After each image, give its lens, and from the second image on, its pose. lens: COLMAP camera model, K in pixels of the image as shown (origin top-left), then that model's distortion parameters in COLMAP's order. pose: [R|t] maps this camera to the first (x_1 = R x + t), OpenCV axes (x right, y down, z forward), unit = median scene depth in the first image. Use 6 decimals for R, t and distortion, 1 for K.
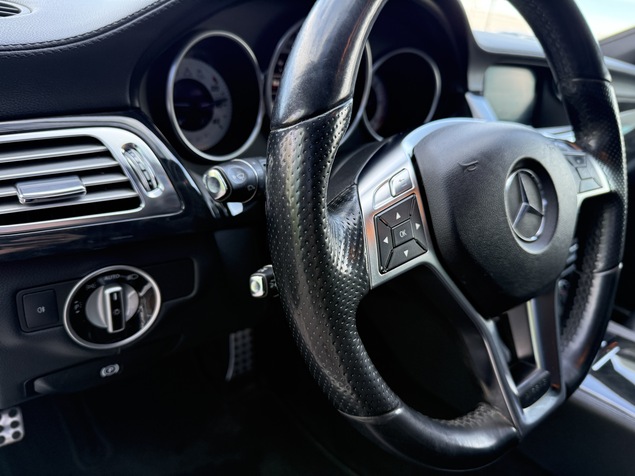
lens RADIAL K [[487.1, 0, 317.5], [0, 487.1, 238.0], [0, 0, 1]] dist [-0.001635, -0.002181]
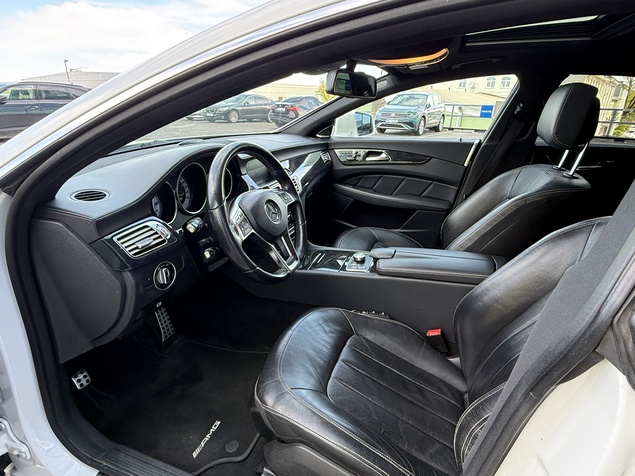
lens RADIAL K [[348.9, 0, 317.5], [0, 348.9, 238.0], [0, 0, 1]] dist [0.000791, -0.000014]
pose [[0.842376, -0.288017, 0.455466, -0.553056], [0.305031, 0.951600, 0.037602, 0.129853], [-0.444251, 0.107256, 0.889459, -1.508994]]
